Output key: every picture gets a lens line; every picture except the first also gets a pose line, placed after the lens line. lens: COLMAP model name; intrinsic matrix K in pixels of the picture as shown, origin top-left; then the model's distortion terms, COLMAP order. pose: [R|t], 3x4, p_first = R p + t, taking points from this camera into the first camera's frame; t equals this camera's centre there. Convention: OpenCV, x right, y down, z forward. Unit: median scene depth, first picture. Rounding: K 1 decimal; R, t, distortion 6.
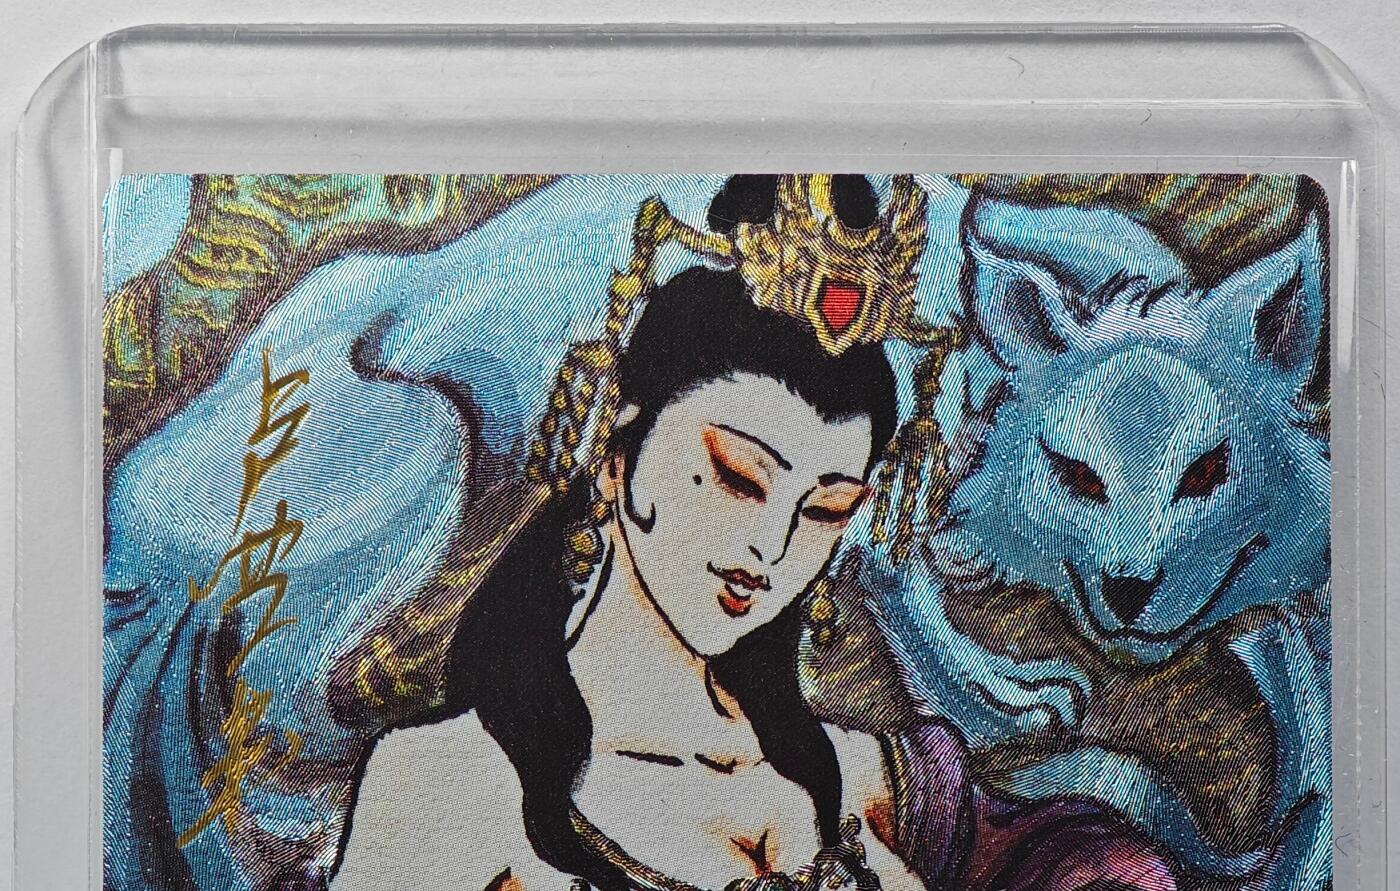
lens RADIAL K [[4350.5, 0, 698.7], [0, 4350.5, 445.3], [0, 0, 1]] dist [0.018371, 0.000000]
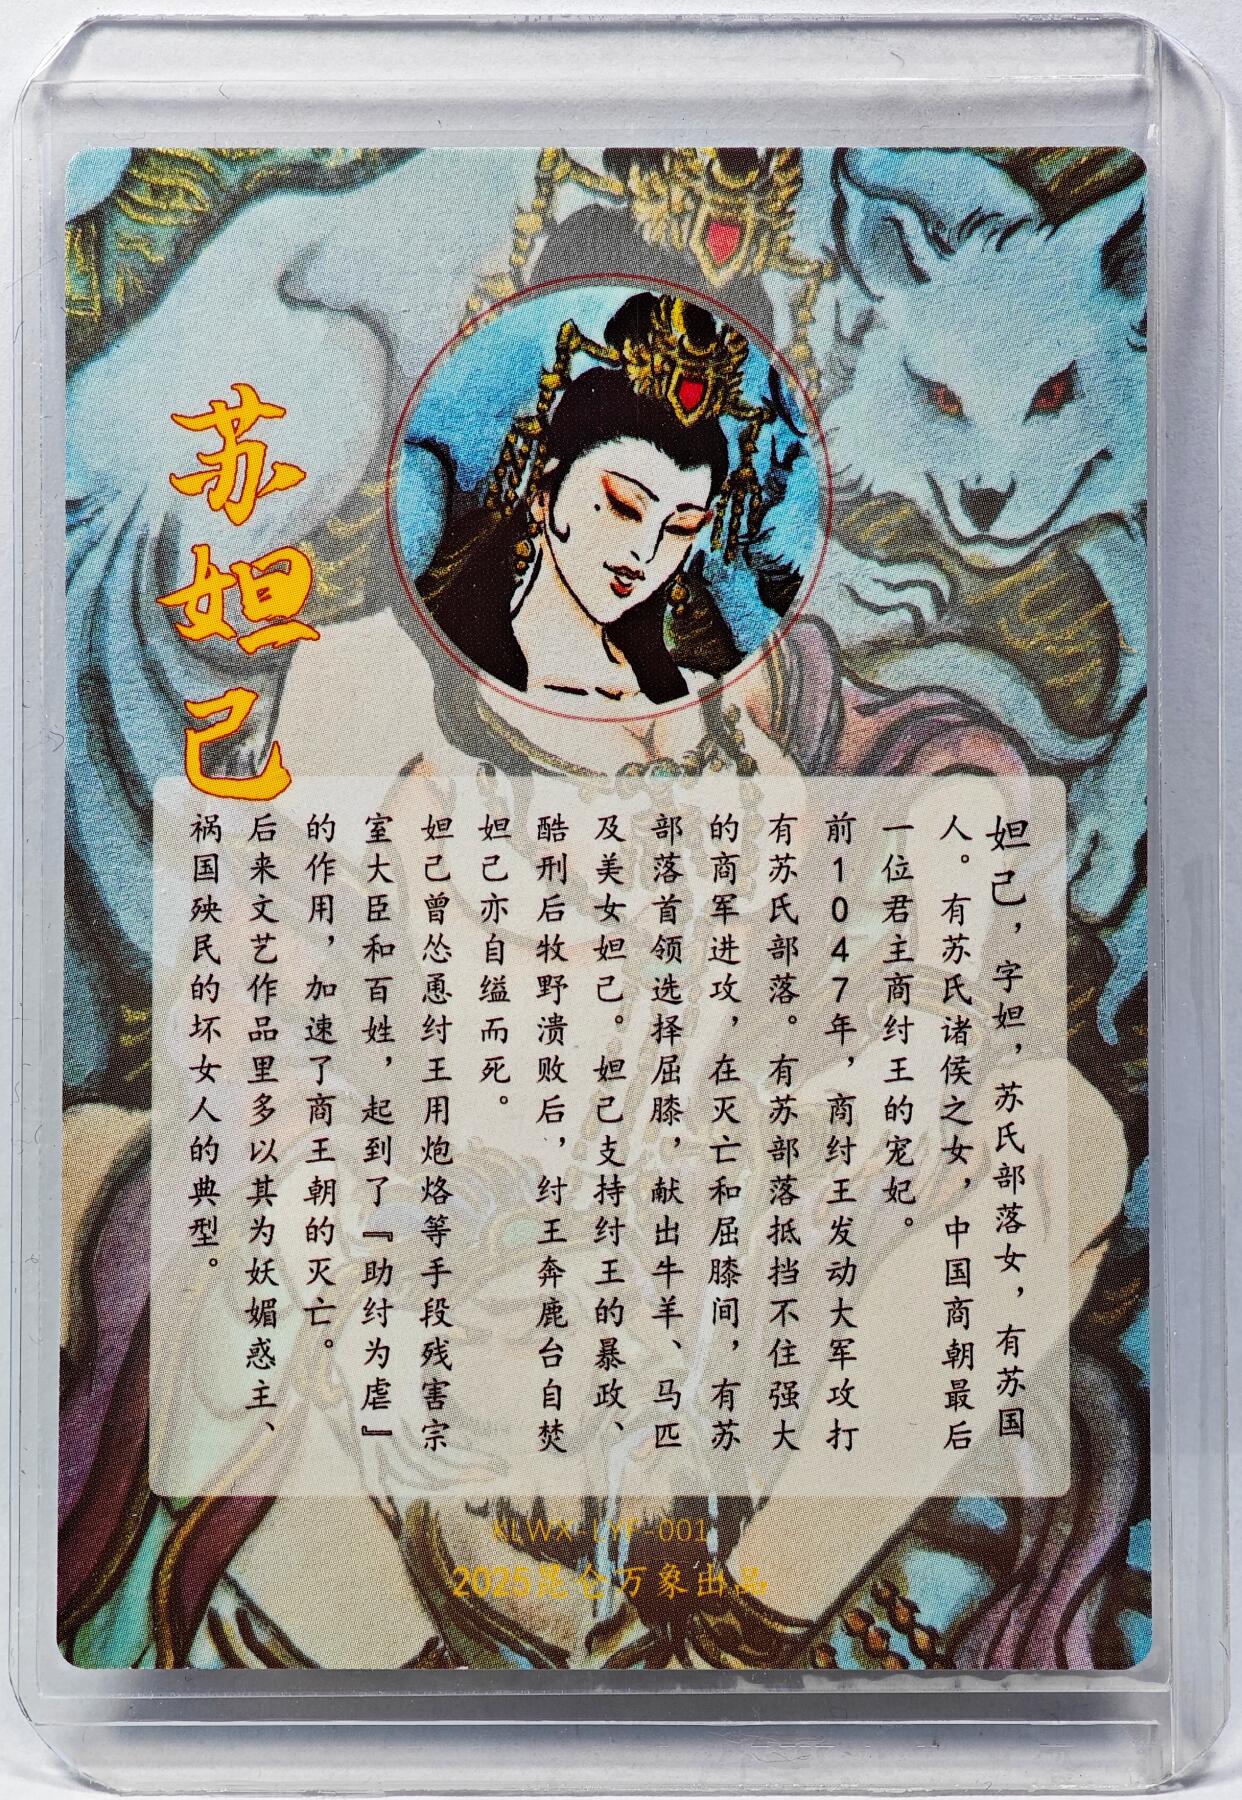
lens RADIAL K [[1058.4, 0, 614.5], [0, 1058.4, 893.6], [0, 0, 1]] dist [0.016444, -0.002918]
pose [[0.999954, 0.000236, 0.009550, 0.002653], [-0.002183, 0.978884, 0.204403, 0.074050], [-0.009300, -0.204414, 0.978840, 0.699489]]
